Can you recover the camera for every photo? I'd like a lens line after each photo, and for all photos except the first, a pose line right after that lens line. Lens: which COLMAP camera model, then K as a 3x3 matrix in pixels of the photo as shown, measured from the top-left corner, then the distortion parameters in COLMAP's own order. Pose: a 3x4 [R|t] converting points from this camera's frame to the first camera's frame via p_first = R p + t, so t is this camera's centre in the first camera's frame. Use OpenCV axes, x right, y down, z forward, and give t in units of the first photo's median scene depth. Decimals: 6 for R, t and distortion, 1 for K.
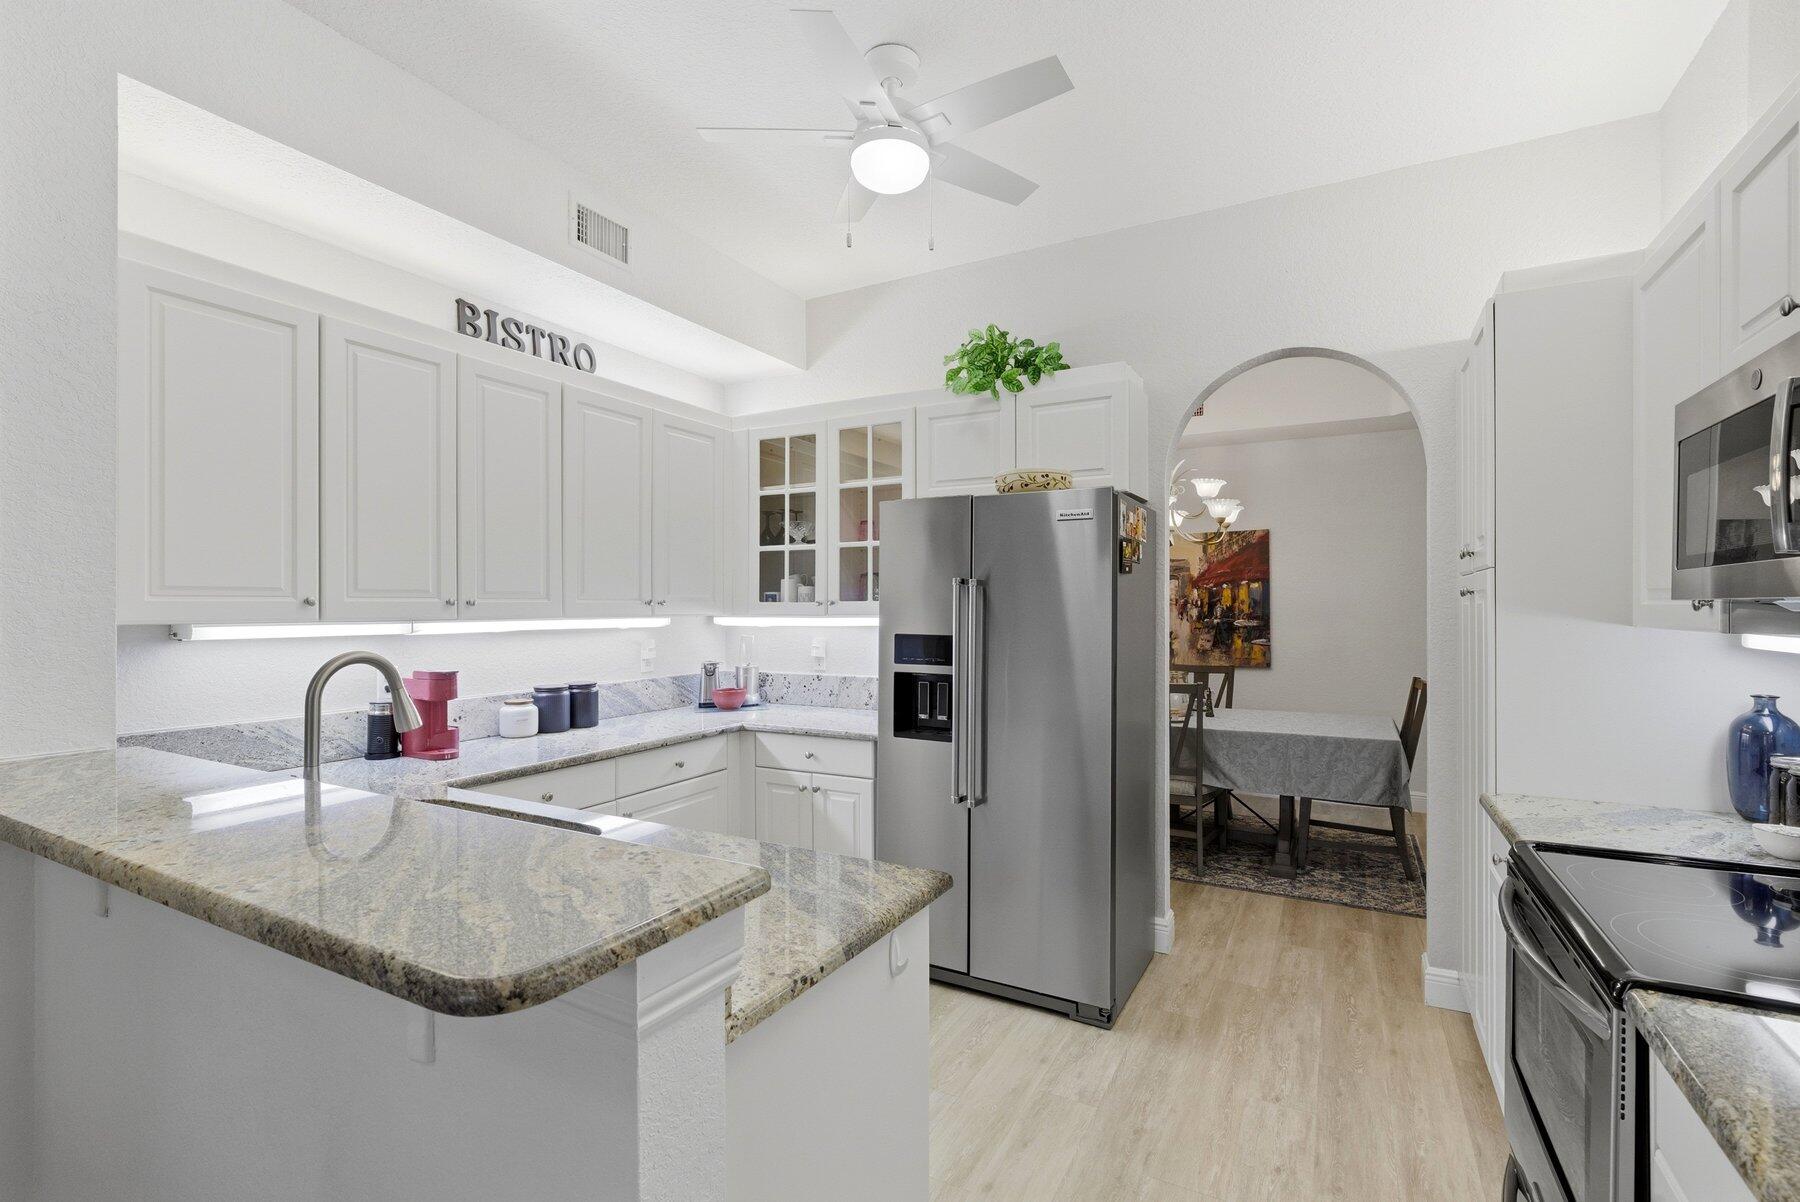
lens RADIAL K [[812.6, 0, 906.8], [0, 812.6, 606.9], [0, 0, 1]] dist [-0.004486, -0.000590]
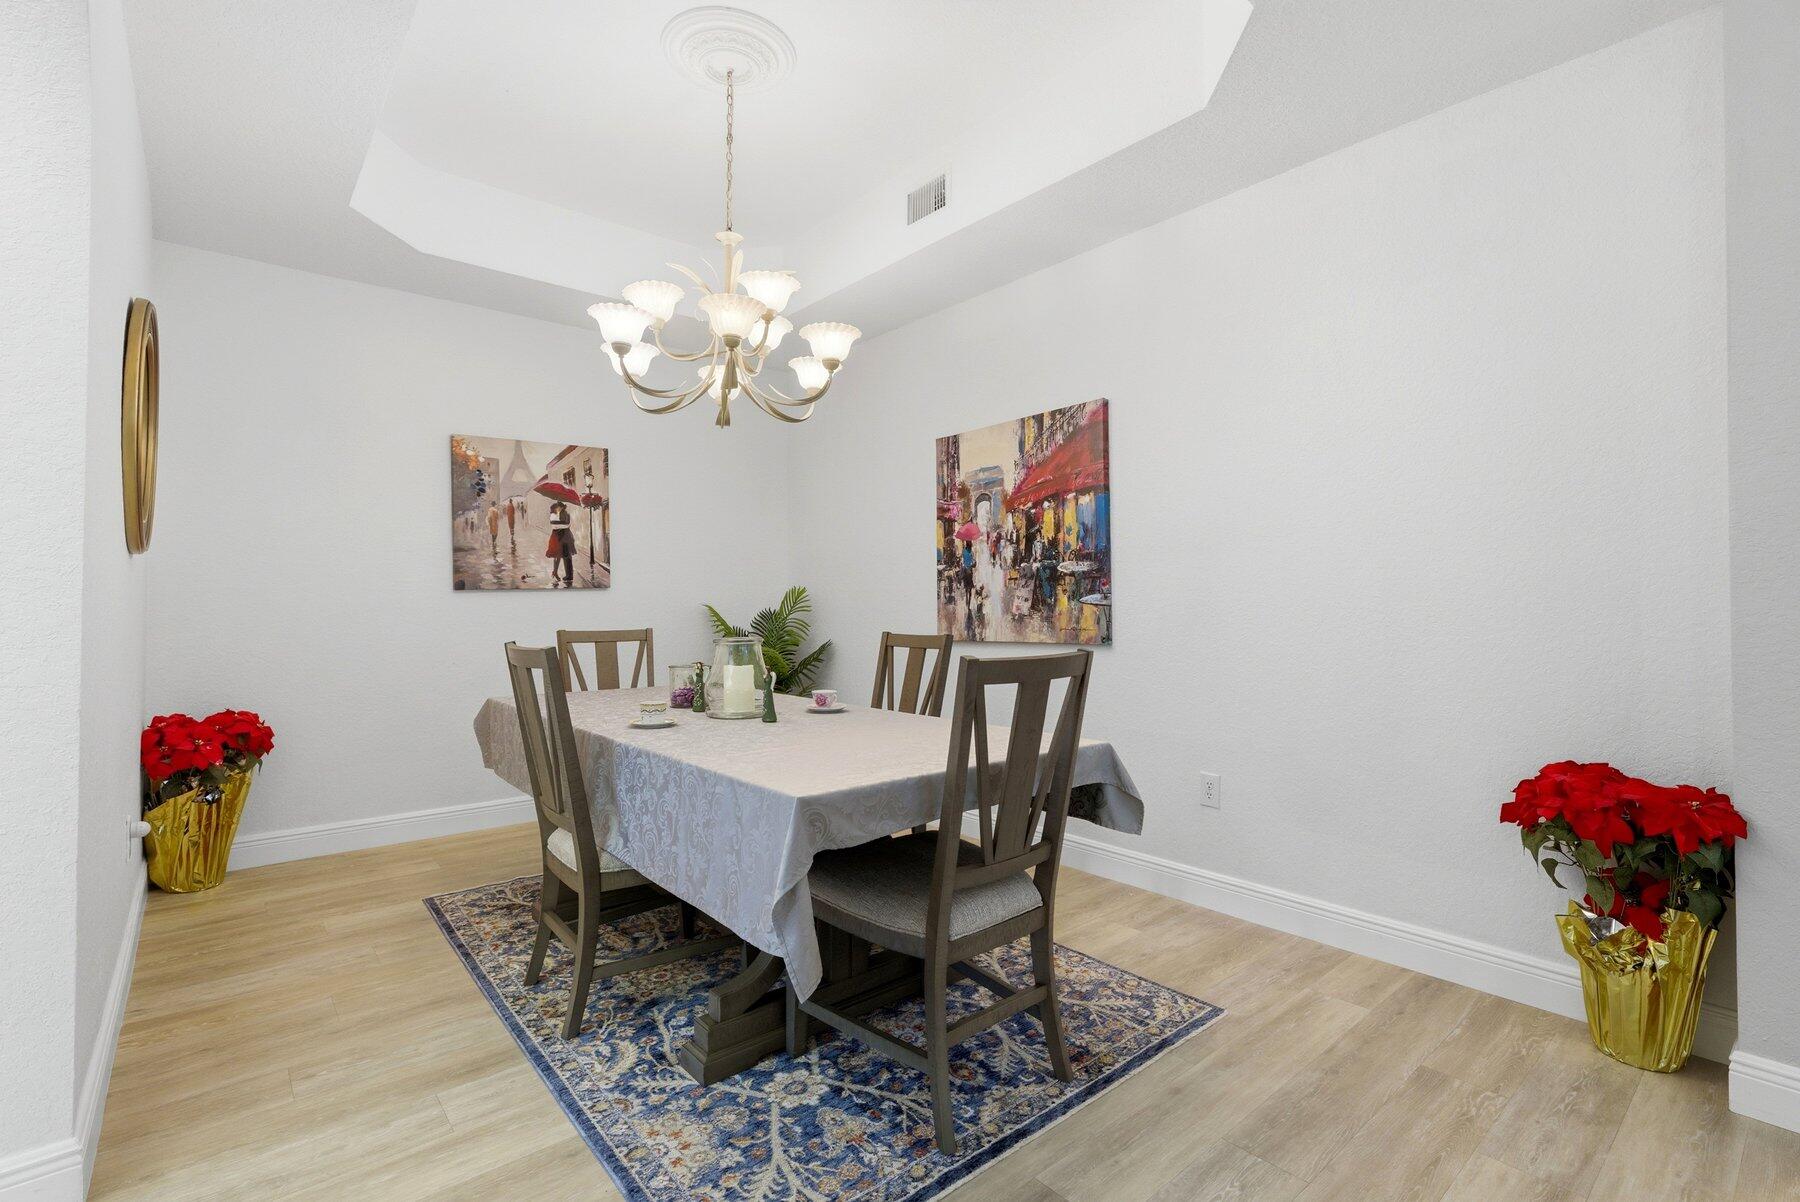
lens RADIAL K [[819.8, 0, 901.1], [0, 819.8, 595.1], [0, 0, 1]] dist [0.000913, 0.000291]
pose [[0.931718, -0.006046, -0.363132, 0.811289], [0.002318, 0.999940, -0.010701, 0.071935], [0.363175, 0.009128, 0.931676, 0.660123]]
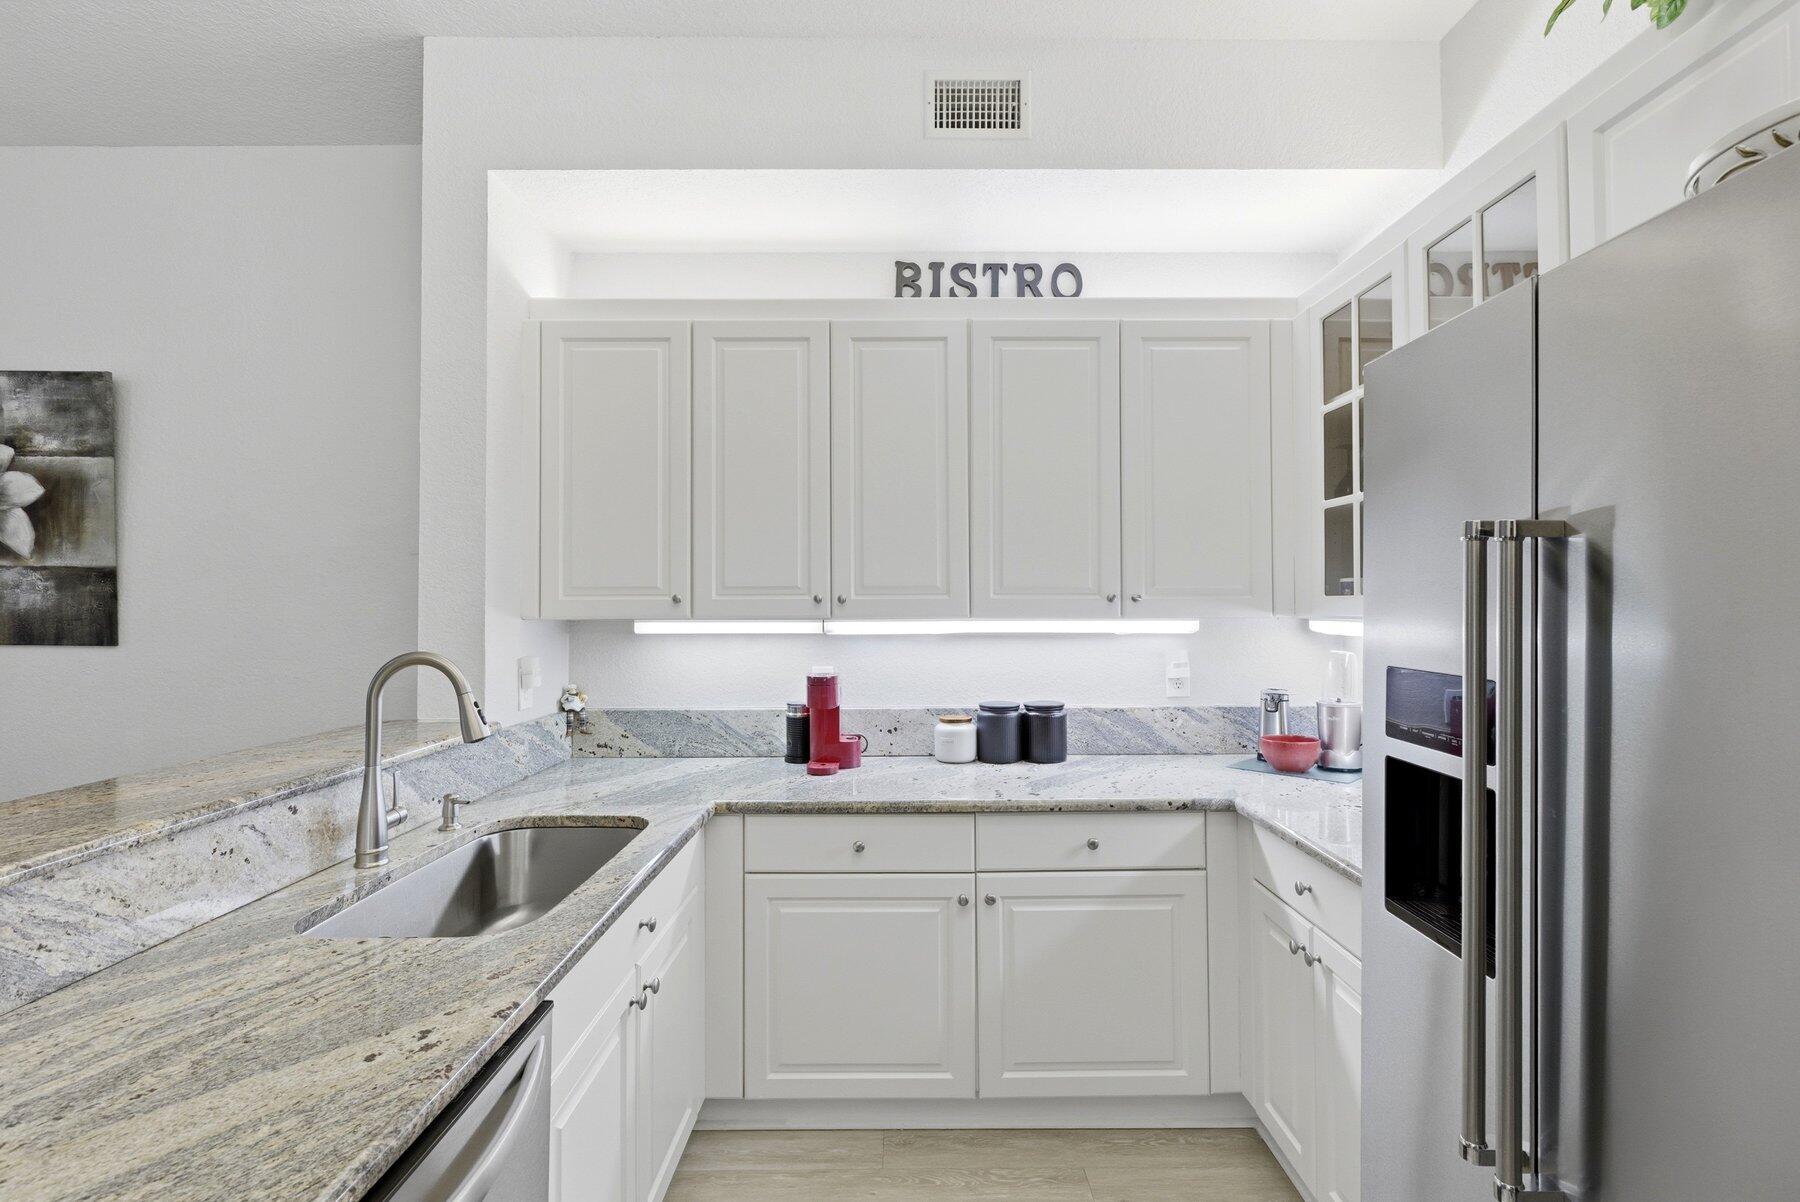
lens RADIAL K [[834.5, 0, 903.5], [0, 834.5, 588.6], [0, 0, 1]] dist [-0.000668, 0.000069]
pose [[0.476509, -0.013744, -0.879062, 0.203677], [0.001024, 0.999886, -0.015078, -0.002772], [0.879169, 0.006284, 0.476469, 0.451568]]
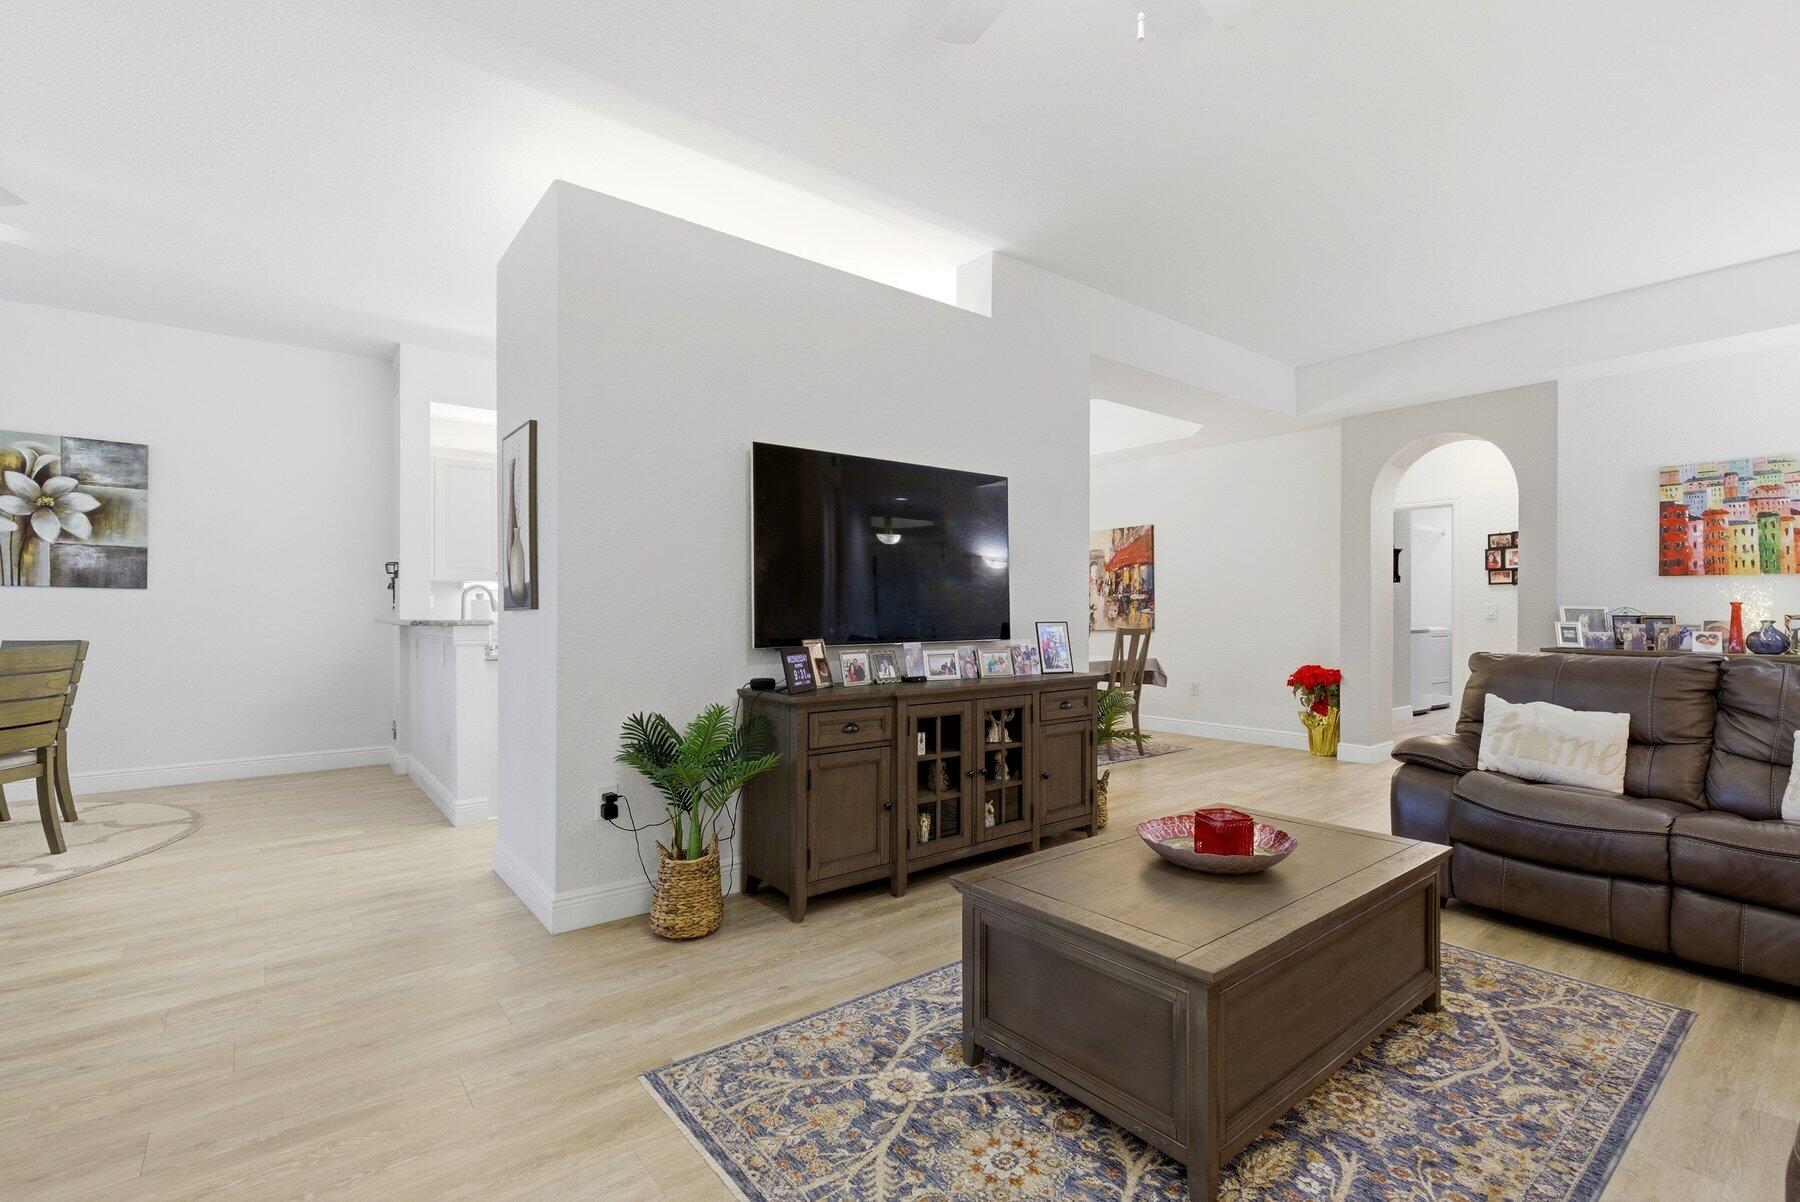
lens RADIAL K [[806.0, 0, 900.1], [0, 806.0, 613.2], [0, 0, 1]] dist [-0.001371, -0.000125]
pose [[0.917551, 0.003241, -0.397605, 0.920101], [-0.002636, 0.999994, 0.002069, 0.070406], [0.397610, -0.000850, 0.917554, -0.544875]]
